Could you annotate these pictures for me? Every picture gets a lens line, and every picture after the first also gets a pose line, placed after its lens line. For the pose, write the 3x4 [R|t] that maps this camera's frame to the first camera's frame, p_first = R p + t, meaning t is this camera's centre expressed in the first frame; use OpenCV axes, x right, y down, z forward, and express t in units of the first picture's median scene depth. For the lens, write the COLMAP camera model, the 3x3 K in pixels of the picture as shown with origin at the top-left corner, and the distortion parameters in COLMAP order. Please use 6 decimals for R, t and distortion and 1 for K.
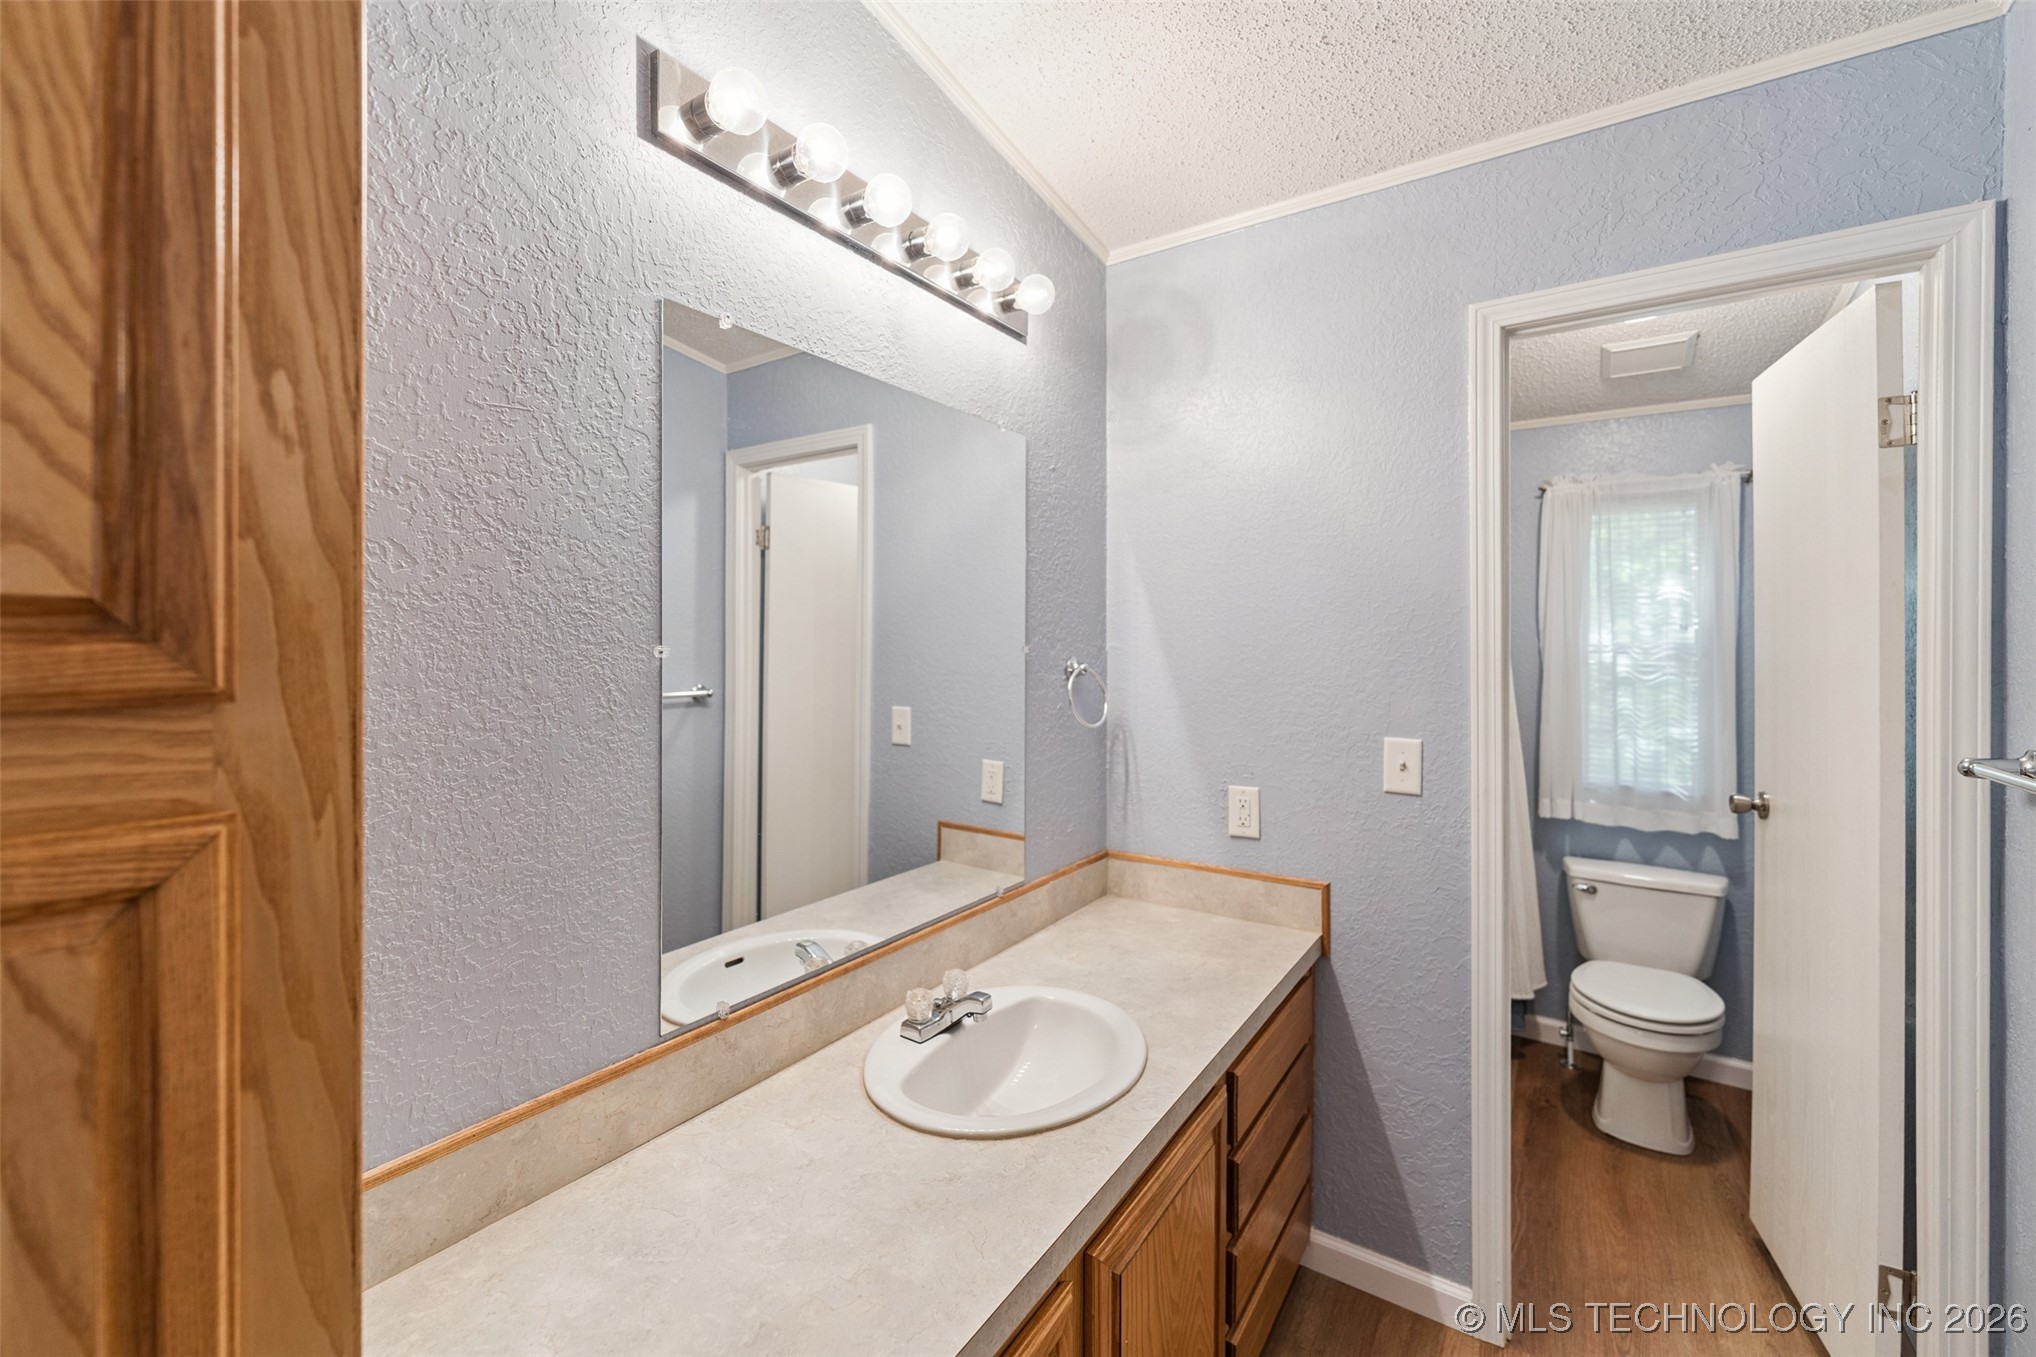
lens RADIAL K [[828.3, 0, 1016.4], [0, 828.3, 659.6], [0, 0, 1]] dist [0.004893, -0.001707]
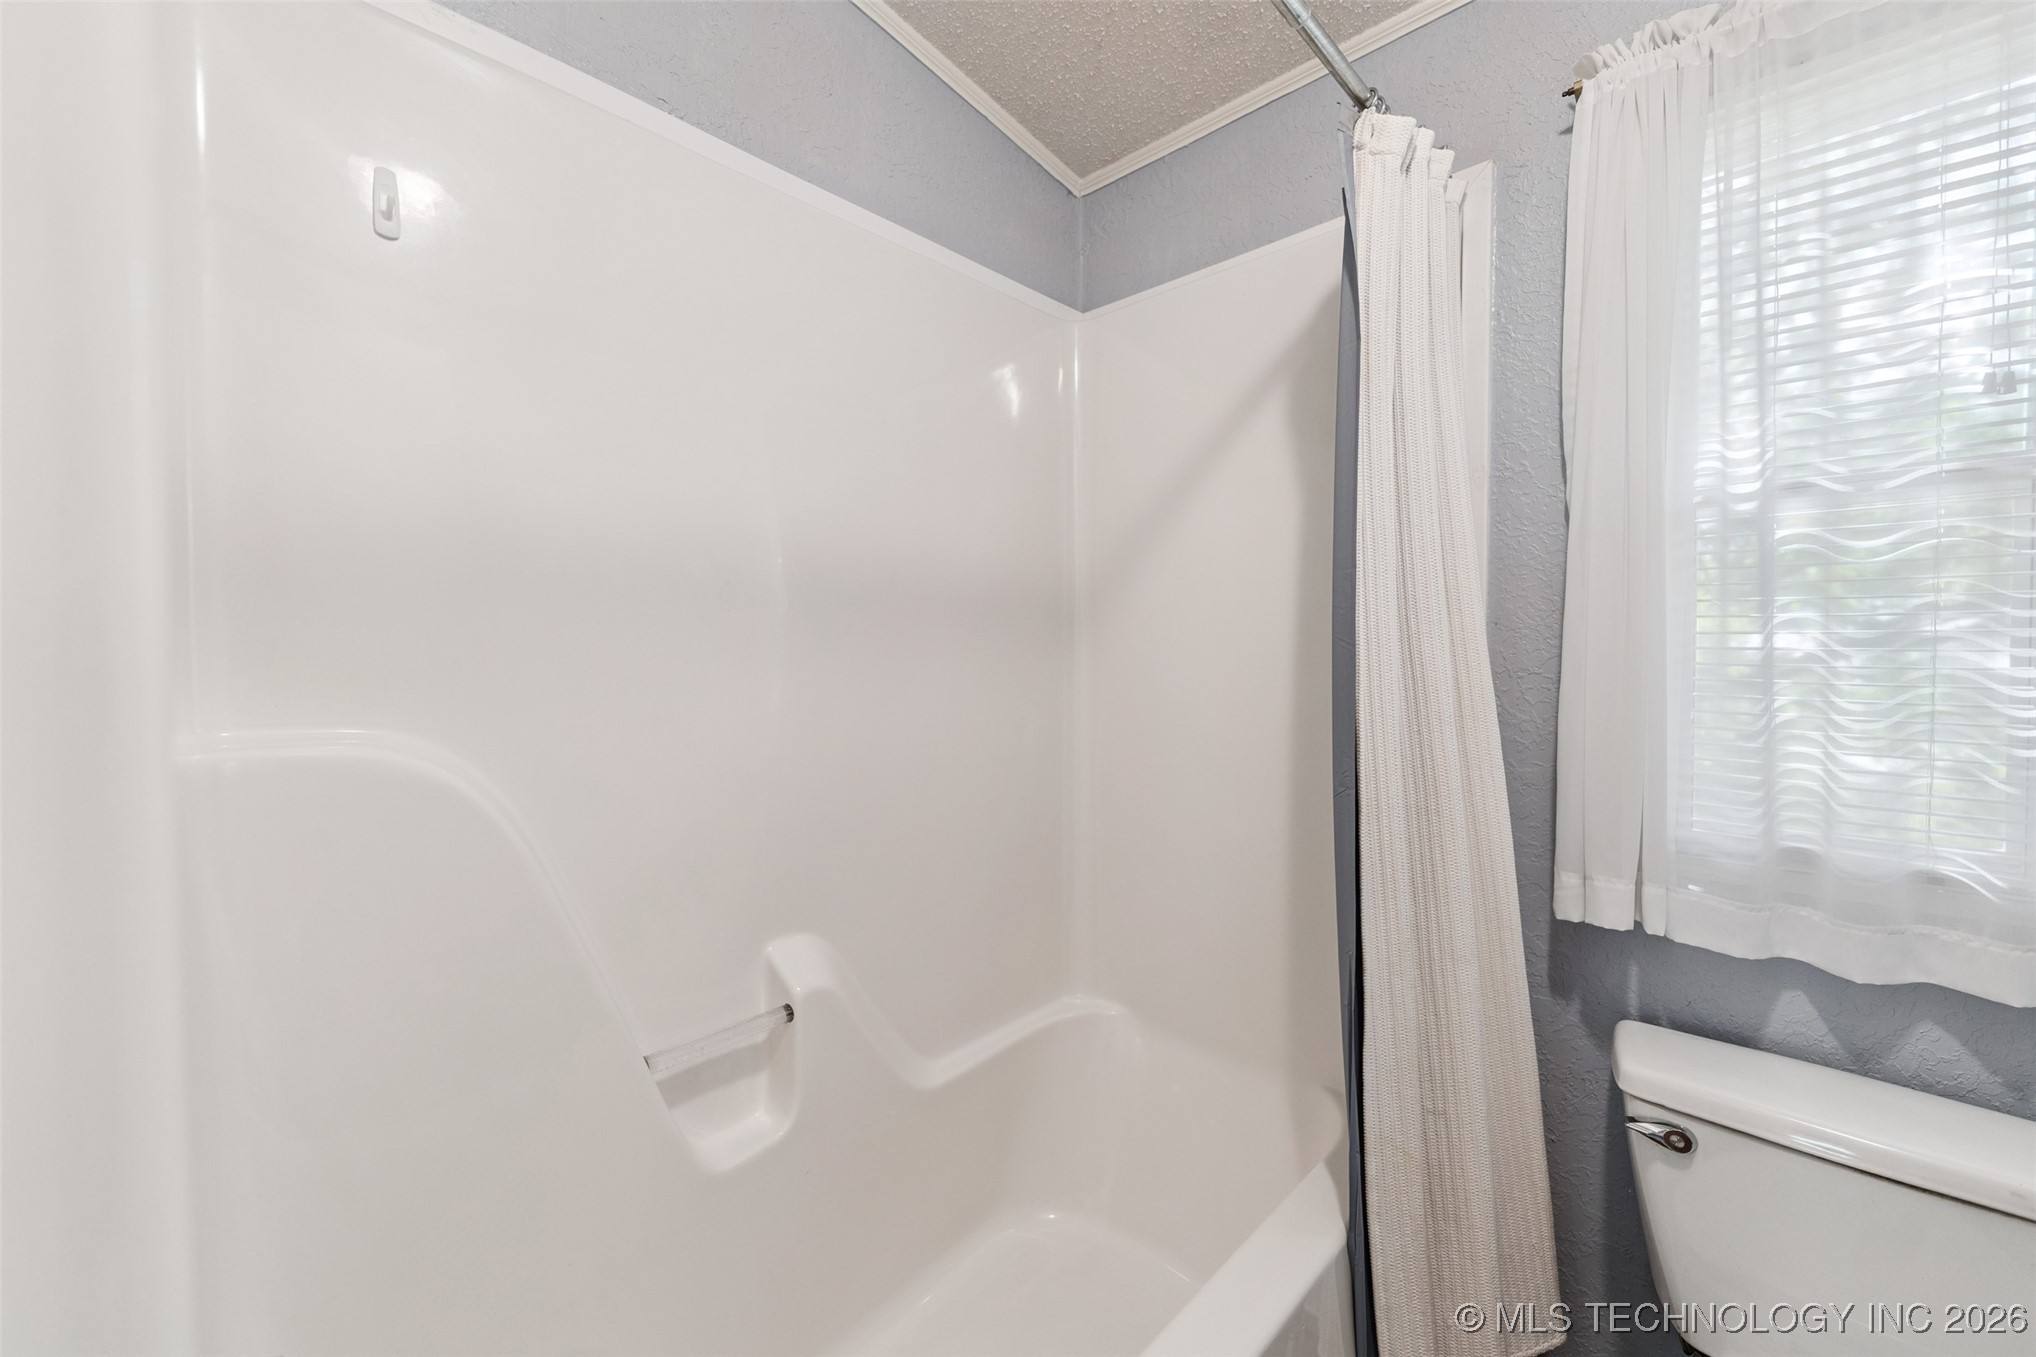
lens RADIAL K [[828.3, 0, 1009.0], [0, 828.3, 685.7], [0, 0, 1]] dist [0.004893, -0.001707]
pose [[0.990503, 0.009220, -0.137184, 0.445754], [-0.008659, 0.999952, 0.004691, 0.082532], [0.137220, -0.003458, 0.990535, 0.597524]]
